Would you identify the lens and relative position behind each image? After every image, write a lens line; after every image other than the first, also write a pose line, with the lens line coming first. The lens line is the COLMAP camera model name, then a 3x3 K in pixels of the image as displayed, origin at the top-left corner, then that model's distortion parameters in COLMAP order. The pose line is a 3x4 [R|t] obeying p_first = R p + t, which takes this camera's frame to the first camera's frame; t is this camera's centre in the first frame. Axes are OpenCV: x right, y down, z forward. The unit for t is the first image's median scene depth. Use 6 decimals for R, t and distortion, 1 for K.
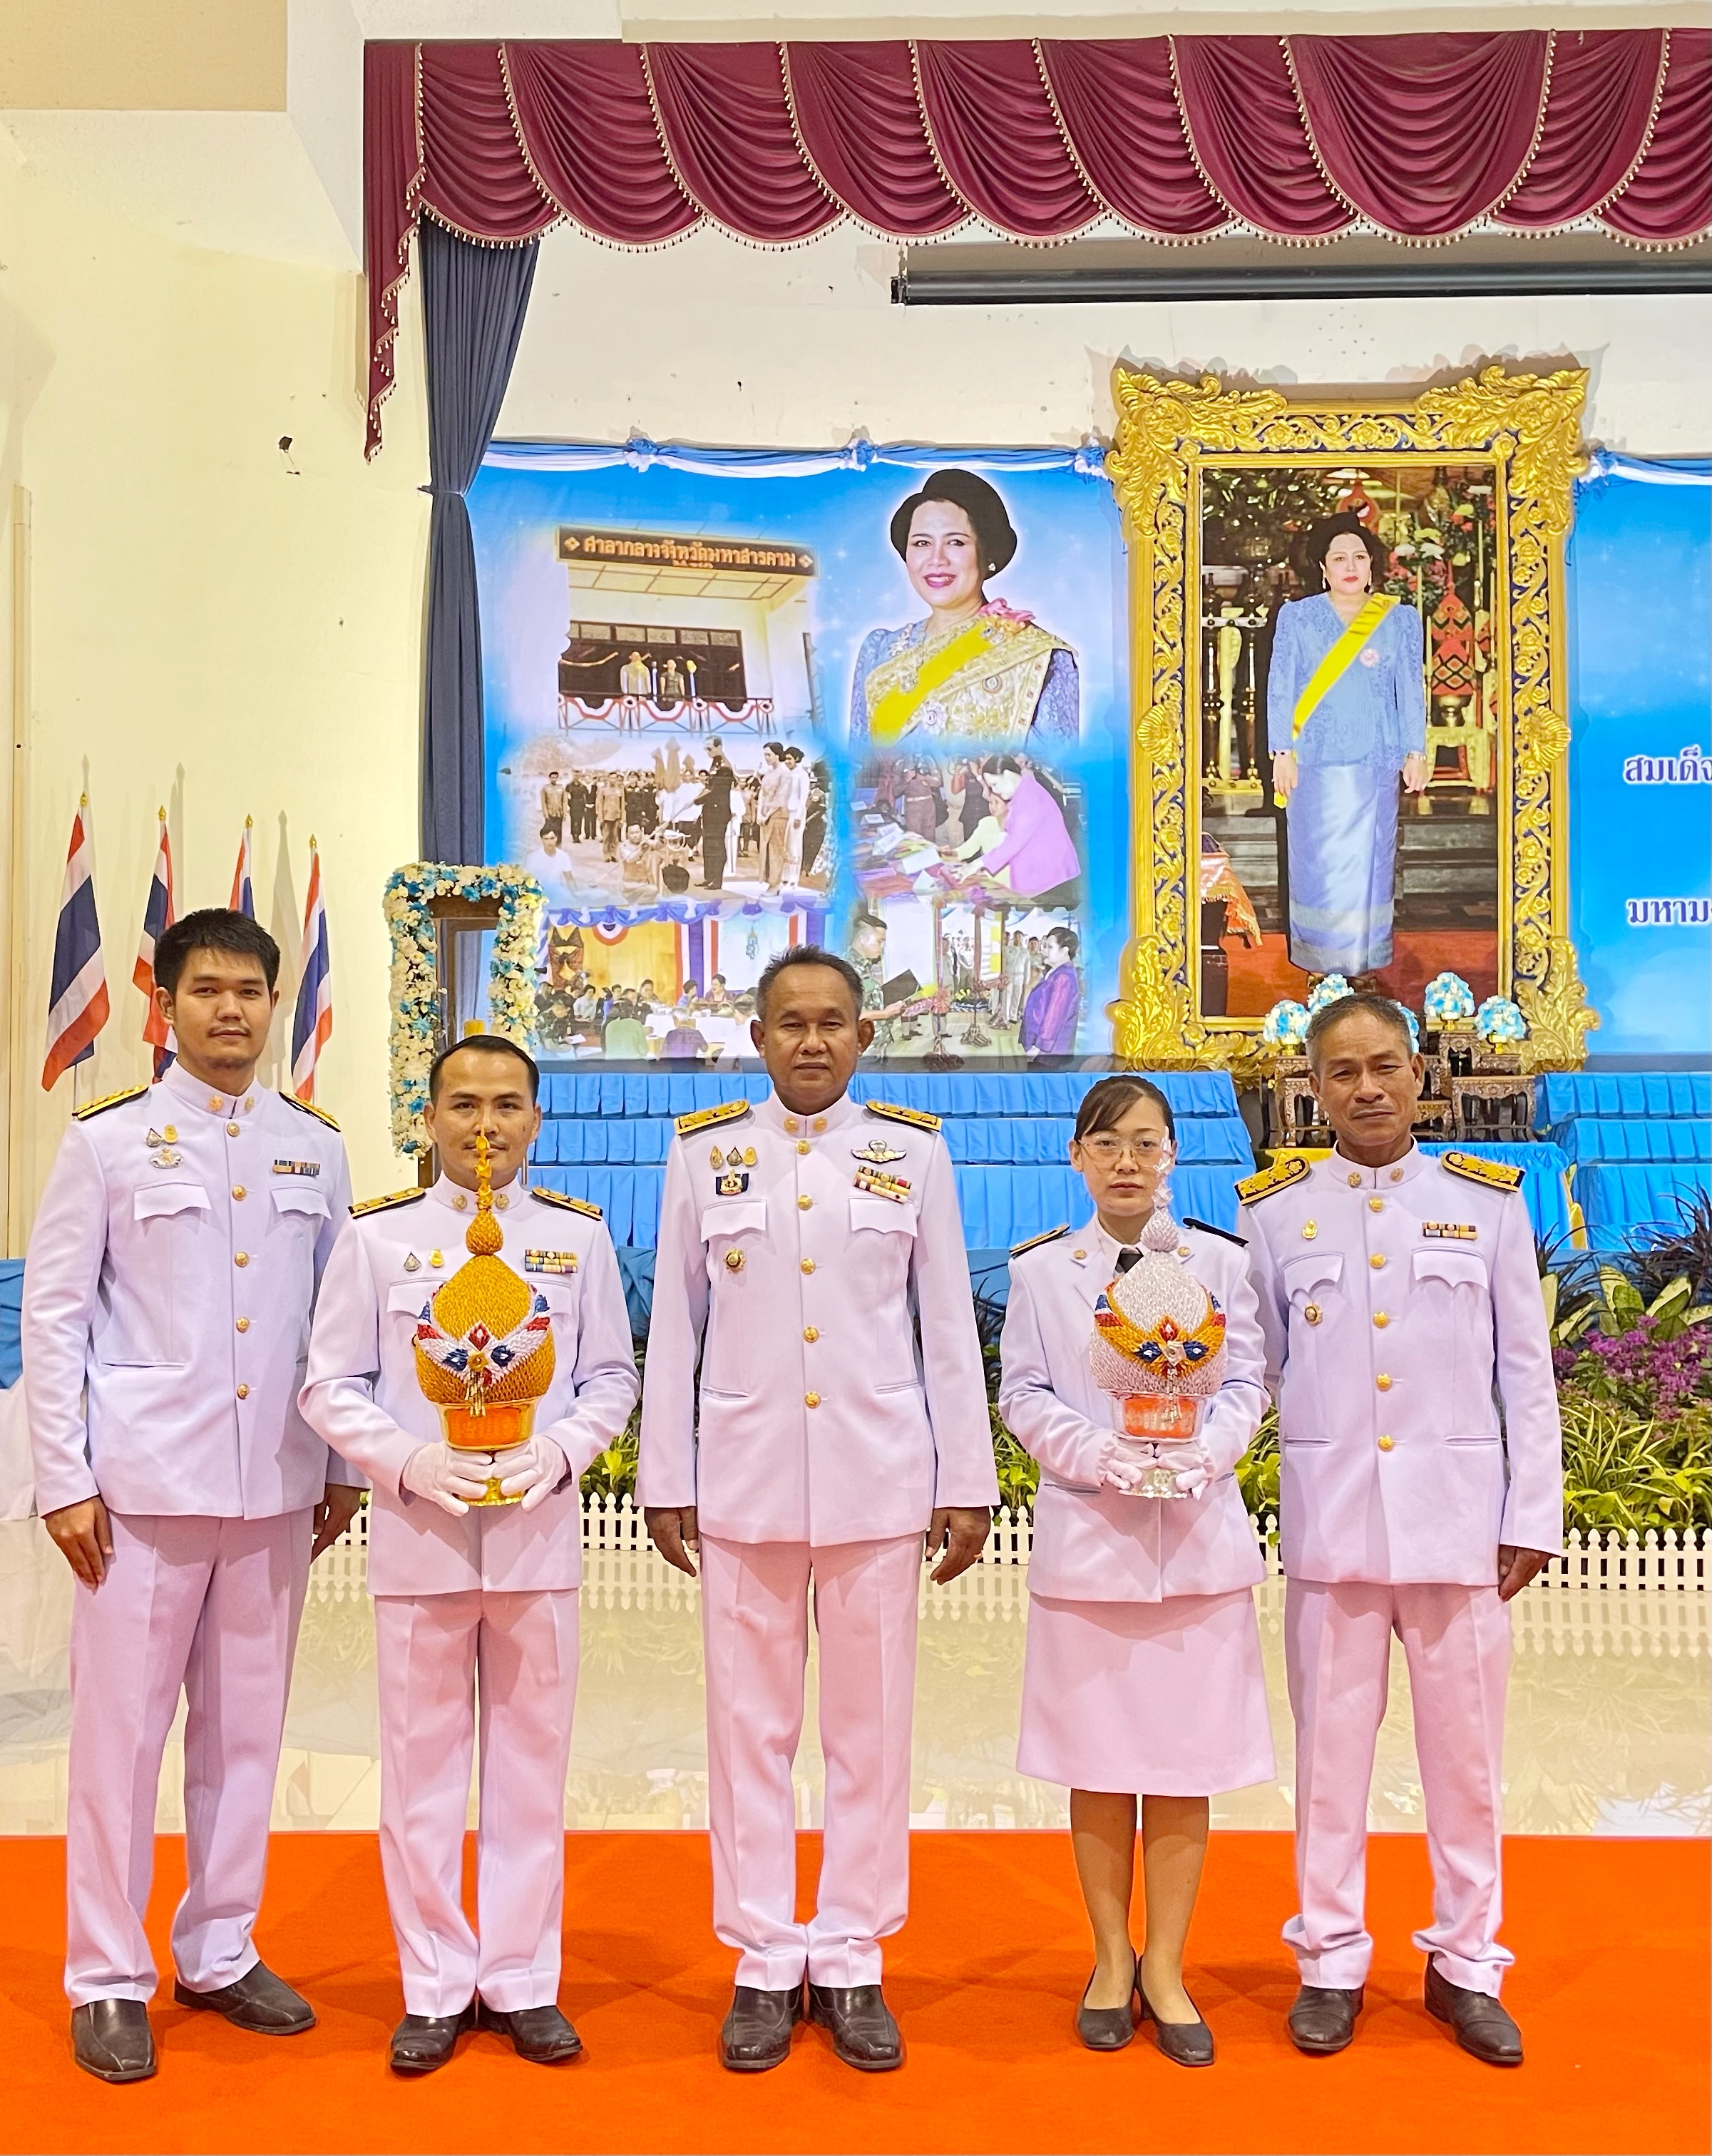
lens RADIAL K [[2173.2, 0, 781.3], [0, 2173.2, 1059.7], [0, 0, 1]] dist [0.121775, -0.213989]
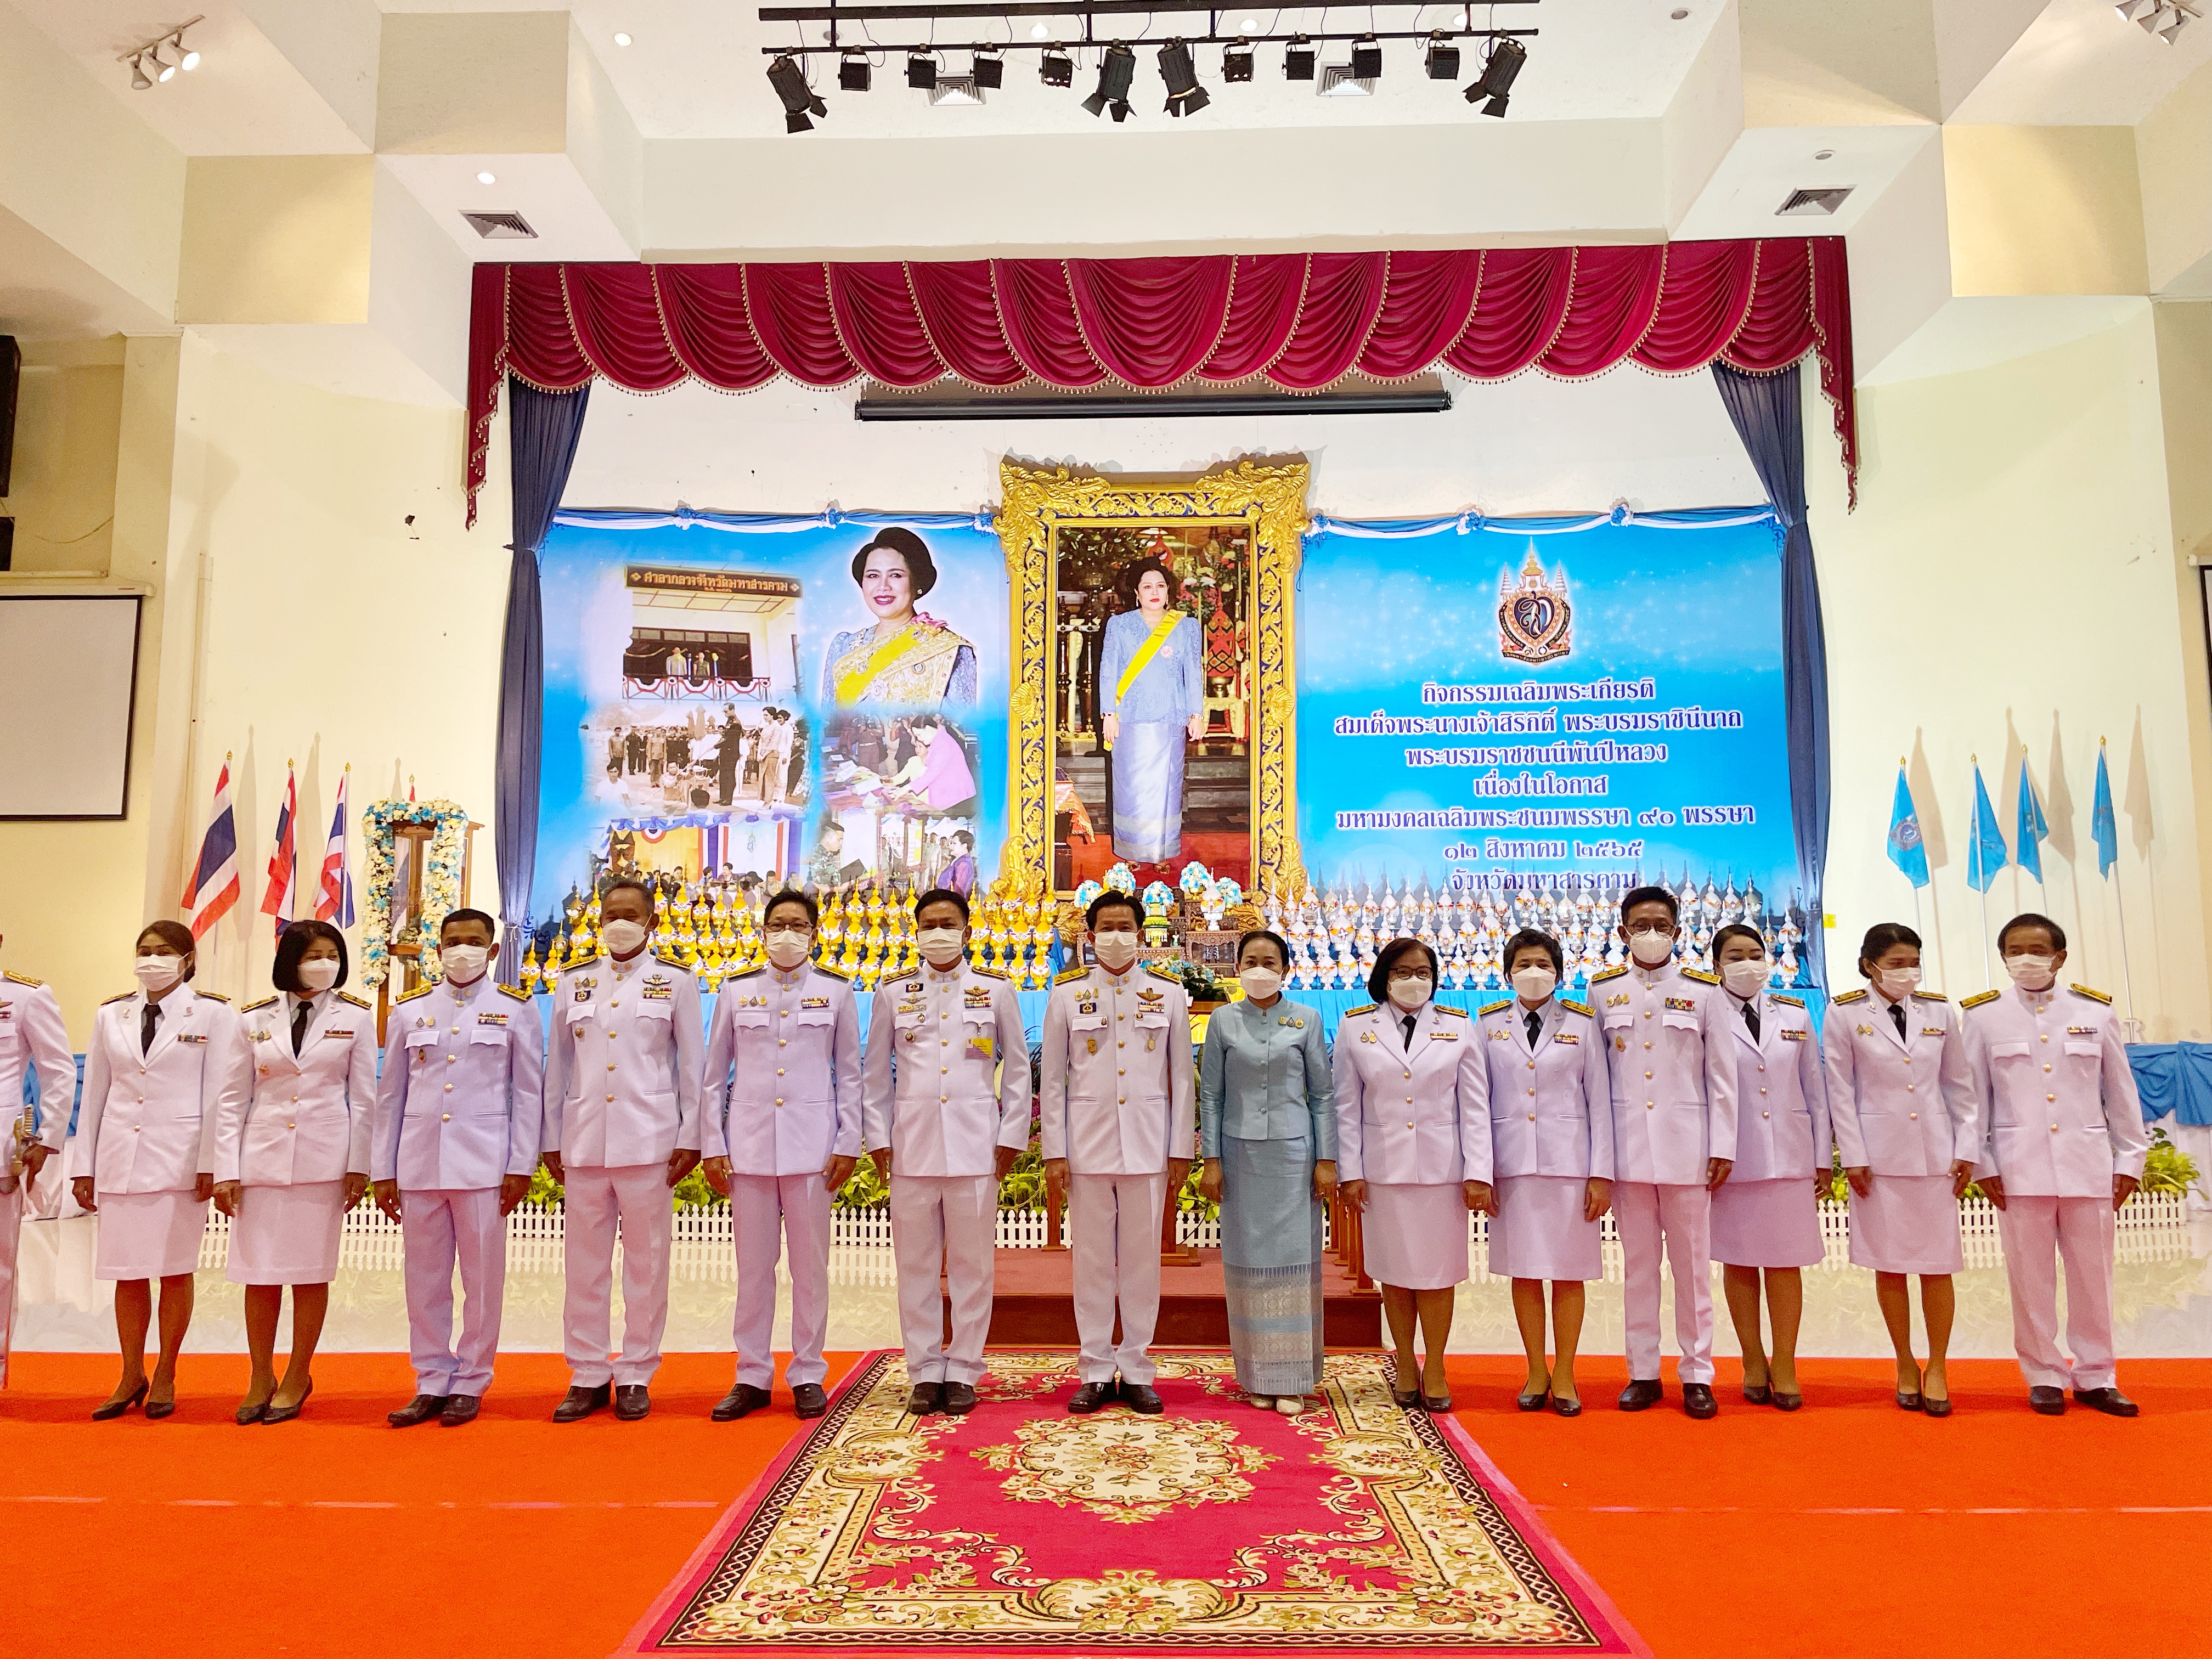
lens RADIAL K [[1680.3, 0, 1108.1], [0, 1680.3, 796.8], [0, 0, 1]] dist [0.141909, -0.223353]
pose [[0.999741, -0.002396, -0.022648, 0.254284], [0.000833, 0.997632, -0.068776, -0.004440], [0.022759, 0.068739, 0.997375, -0.145359]]
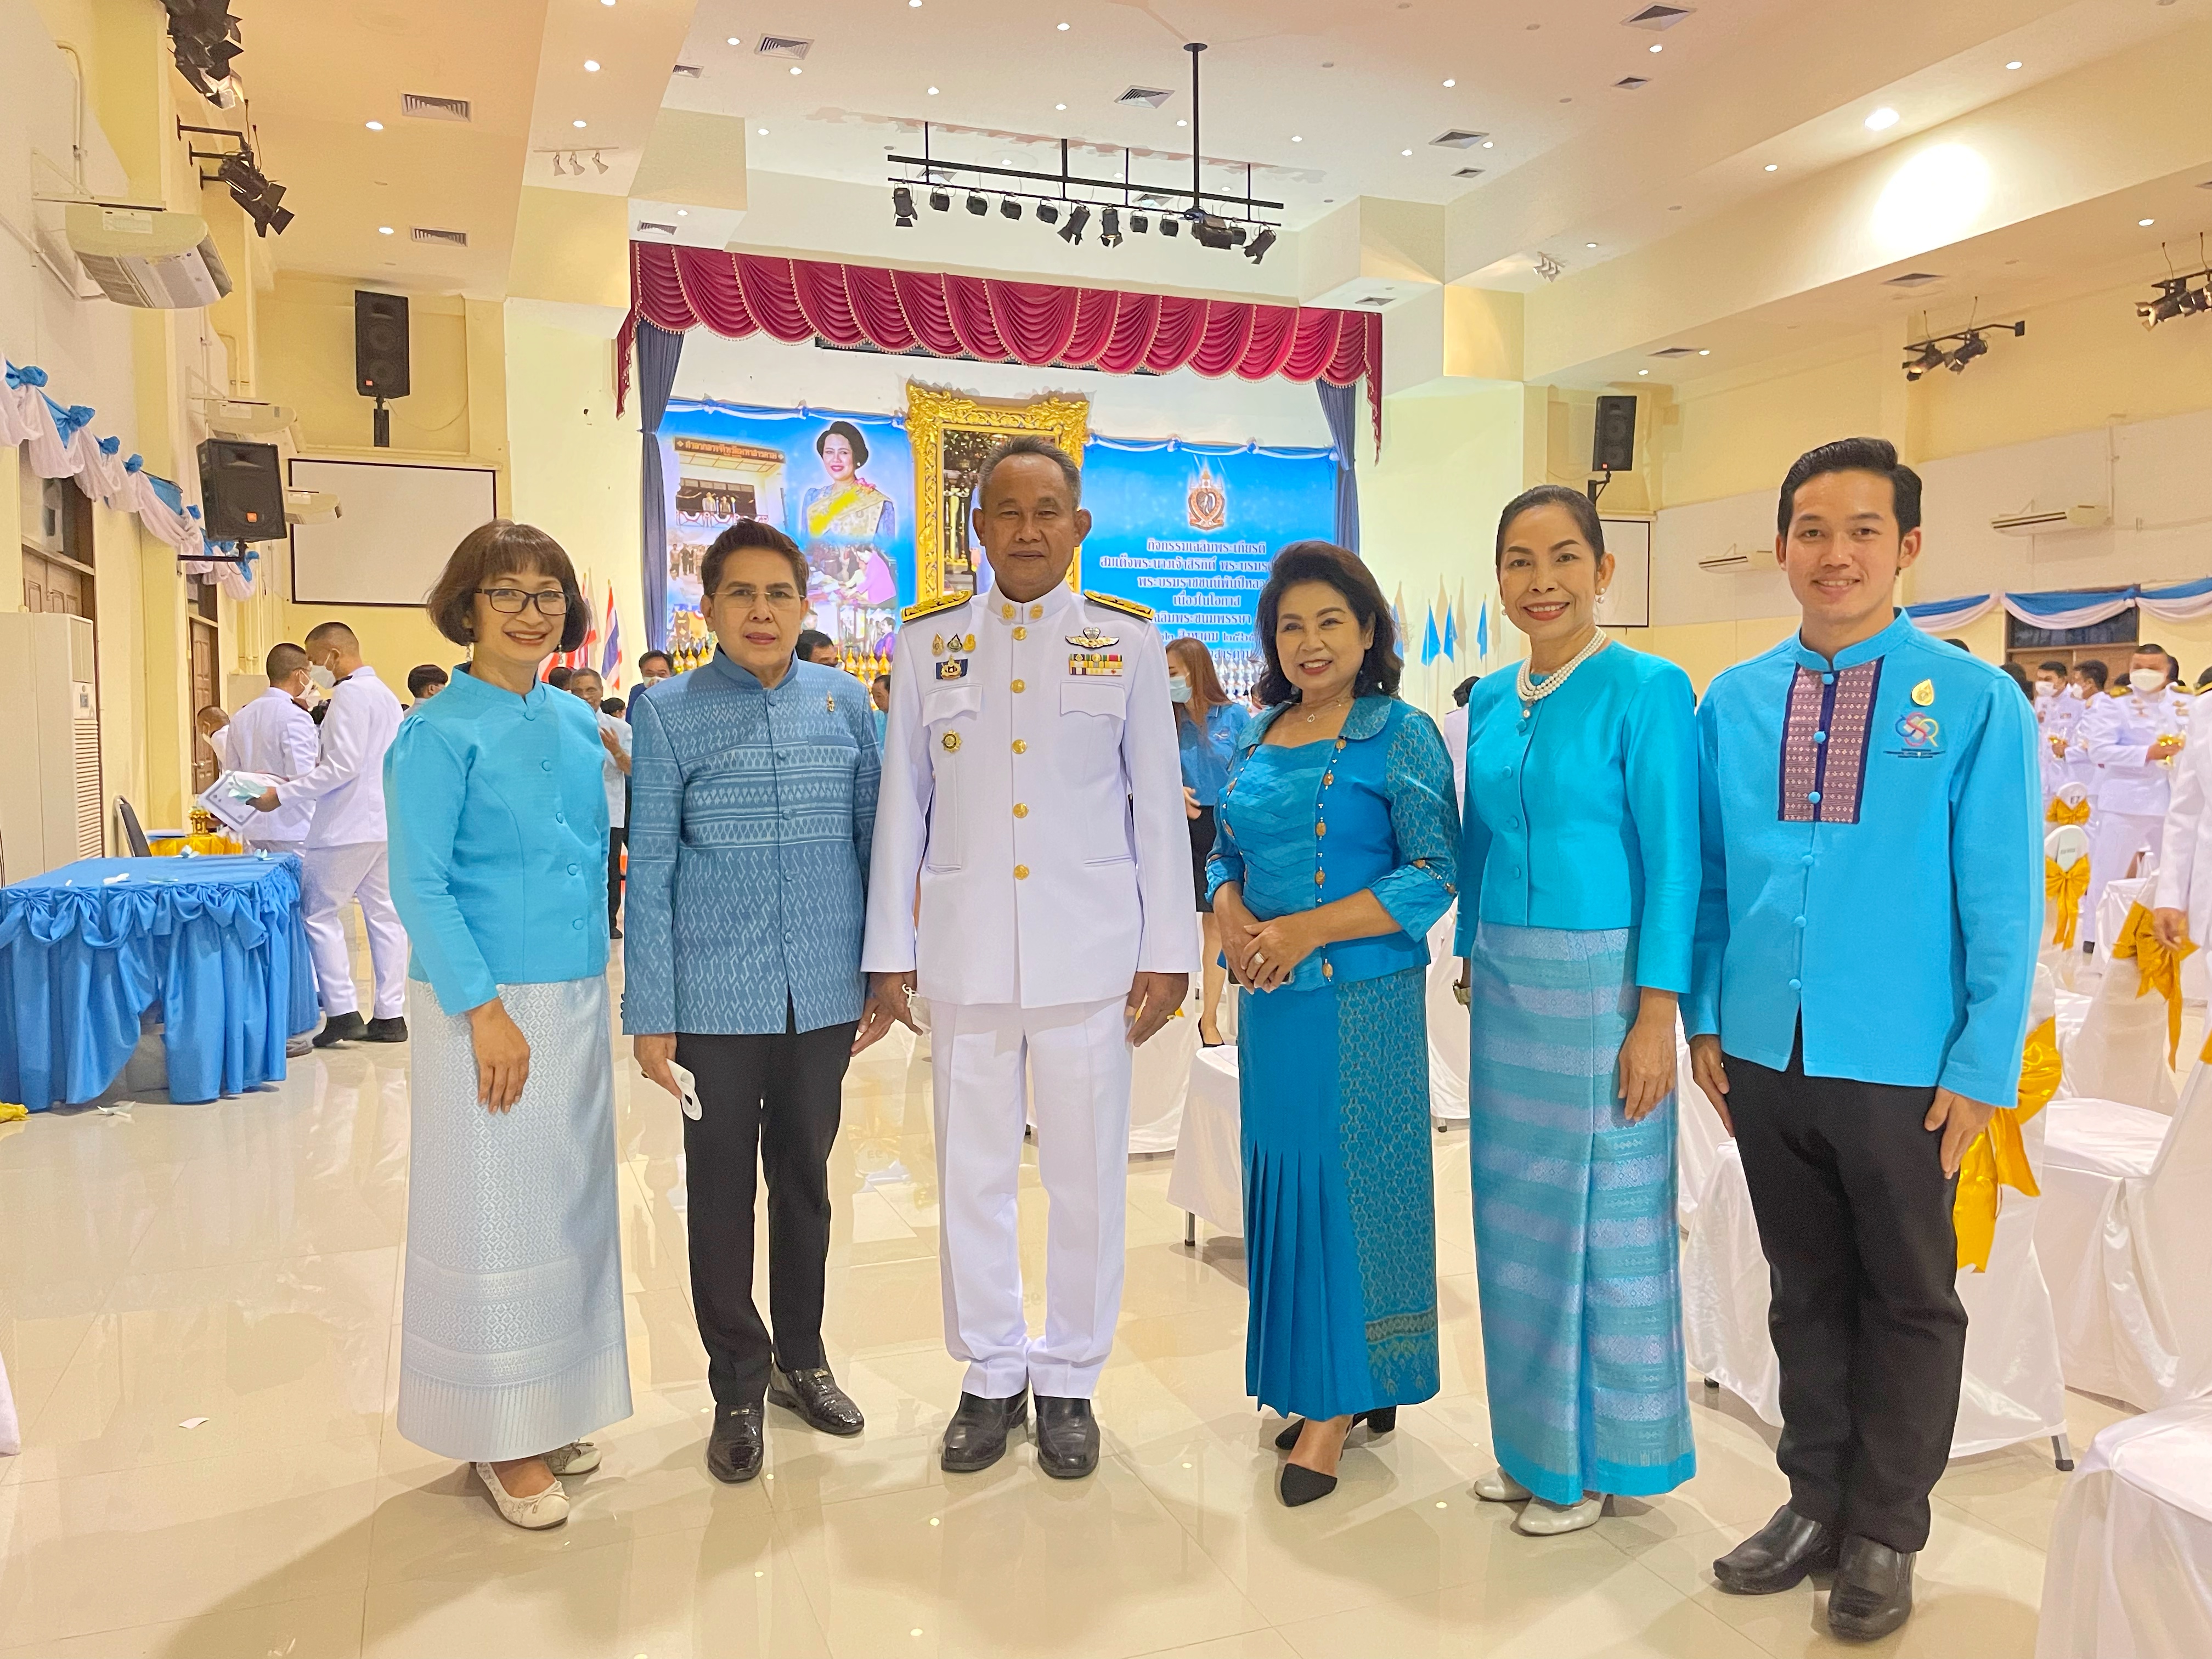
lens RADIAL K [[1680.3, 0, 1108.1], [0, 1680.3, 796.8], [0, 0, 1]] dist [0.141909, -0.223353]
pose [[0.926969, -0.017461, 0.374732, -0.355032], [-0.019289, 0.995376, 0.094097, -0.042803], [-0.374642, -0.094453, 0.922346, -0.854190]]
